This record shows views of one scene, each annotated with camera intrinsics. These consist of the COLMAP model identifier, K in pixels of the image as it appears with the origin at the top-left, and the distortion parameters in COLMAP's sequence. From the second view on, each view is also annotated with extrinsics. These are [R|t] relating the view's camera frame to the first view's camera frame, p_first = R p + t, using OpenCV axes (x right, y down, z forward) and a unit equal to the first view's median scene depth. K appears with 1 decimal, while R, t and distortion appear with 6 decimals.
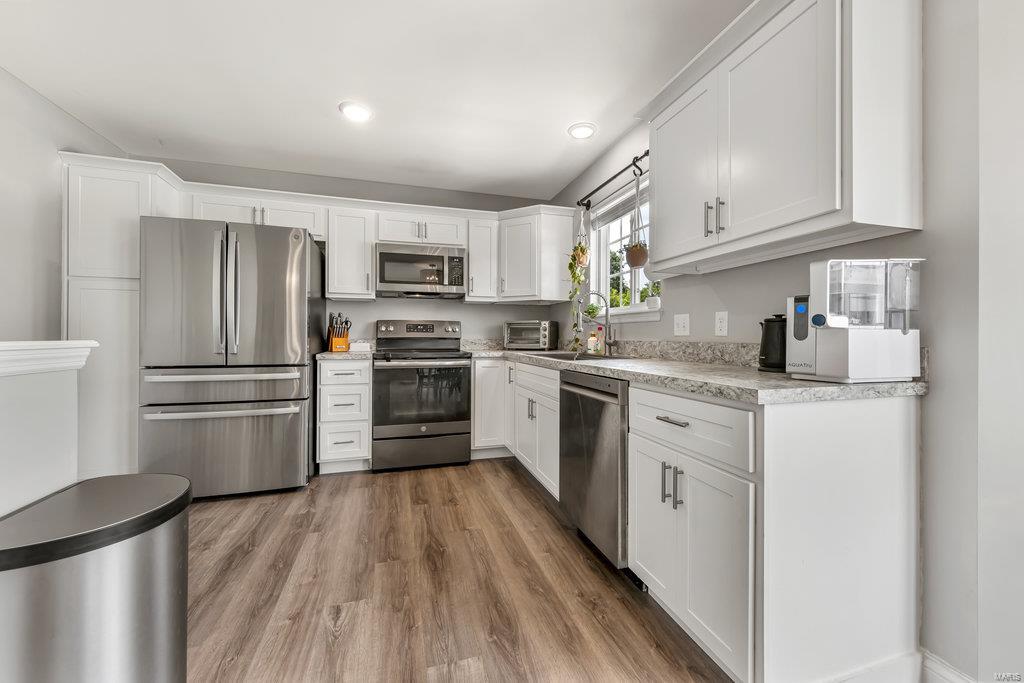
lens RADIAL K [[393.1, 0, 515.6], [0, 393.1, 338.6], [0, 0, 1]] dist [0.008159, -0.000911]
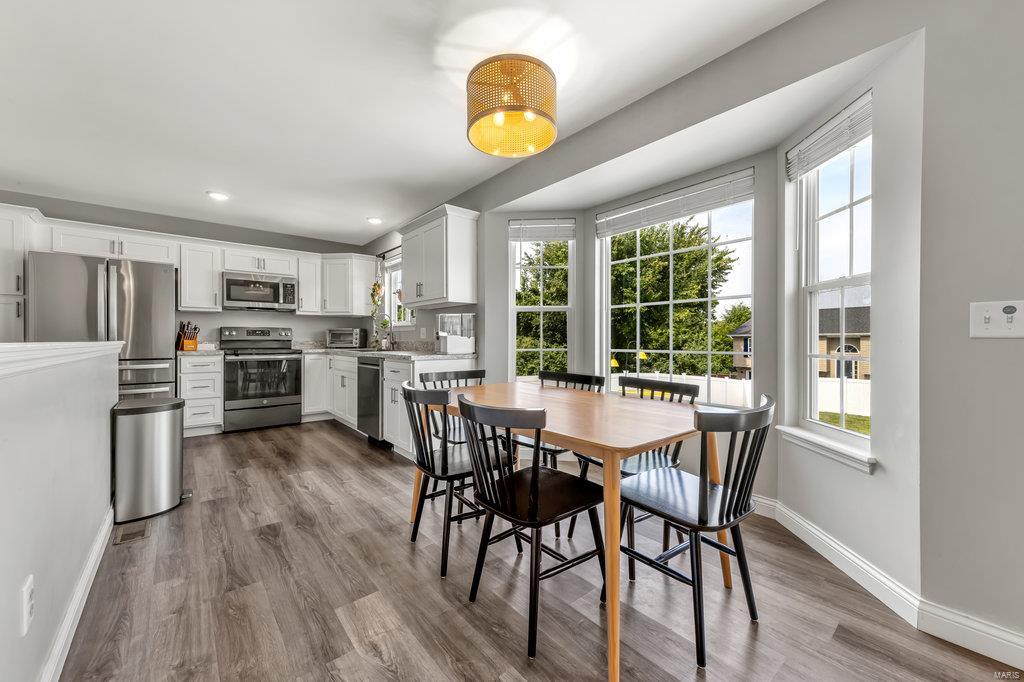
lens RADIAL K [[393.1, 0, 515.5], [0, 393.1, 340.3], [0, 0, 1]] dist [0.008159, -0.000911]
pose [[0.917452, -0.001999, 0.397842, 0.038976], [0.002662, 0.999996, -0.001115, 0.003710], [-0.397838, 0.002082, 0.917453, -0.719620]]
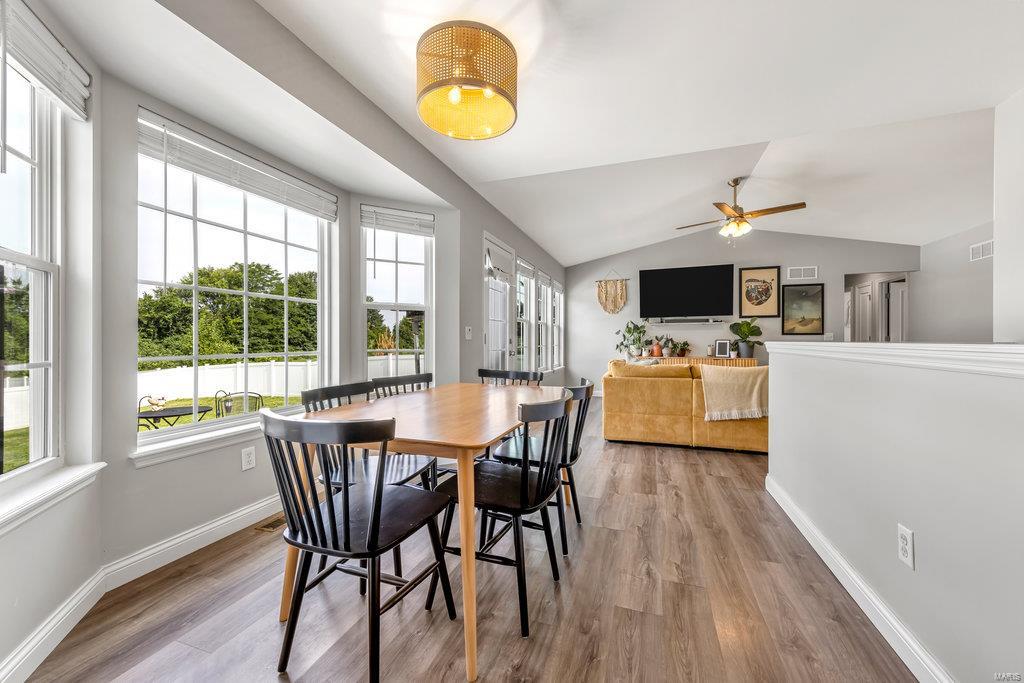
lens RADIAL K [[393.1, 0, 513.4], [0, 393.1, 338.8], [0, 0, 1]] dist [0.008159, -0.000911]
pose [[-0.806165, -0.000023, 0.591691, -0.110938], [0.000225, 1.000000, 0.000345, 0.000053], [-0.591691, 0.000411, -0.806165, 0.316091]]
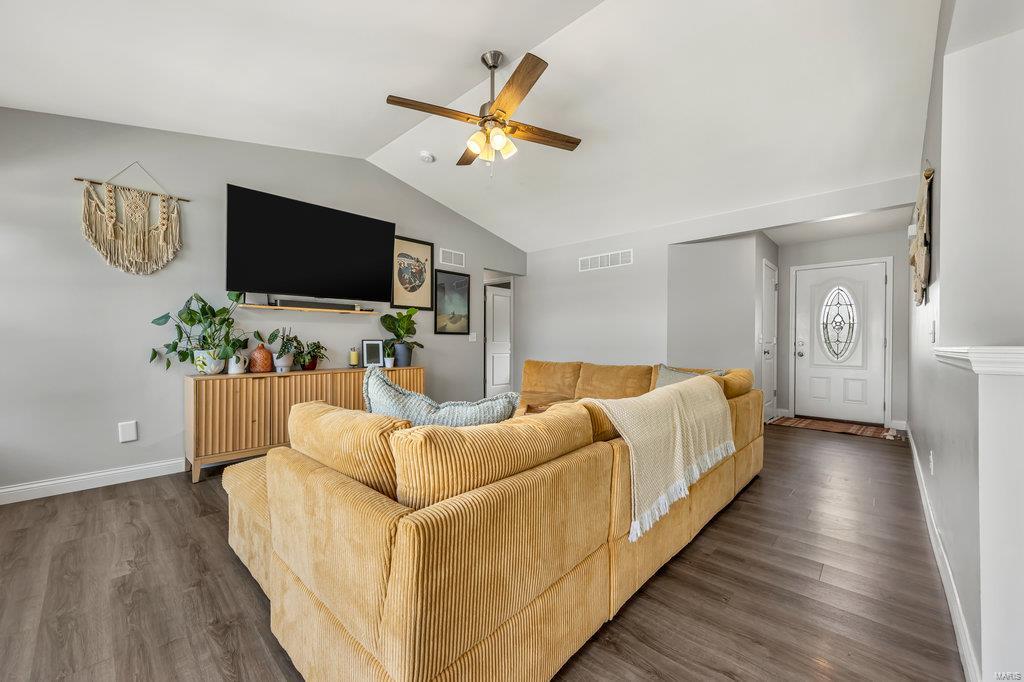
lens RADIAL K [[393.1, 0, 511.4], [0, 393.1, 343.3], [0, 0, 1]] dist [0.008159, -0.000911]
pose [[-0.867522, -0.005277, -0.497371, 0.506366], [-0.009630, 0.999934, 0.006188, 0.005793], [0.497306, 0.010157, -0.867516, -0.670383]]
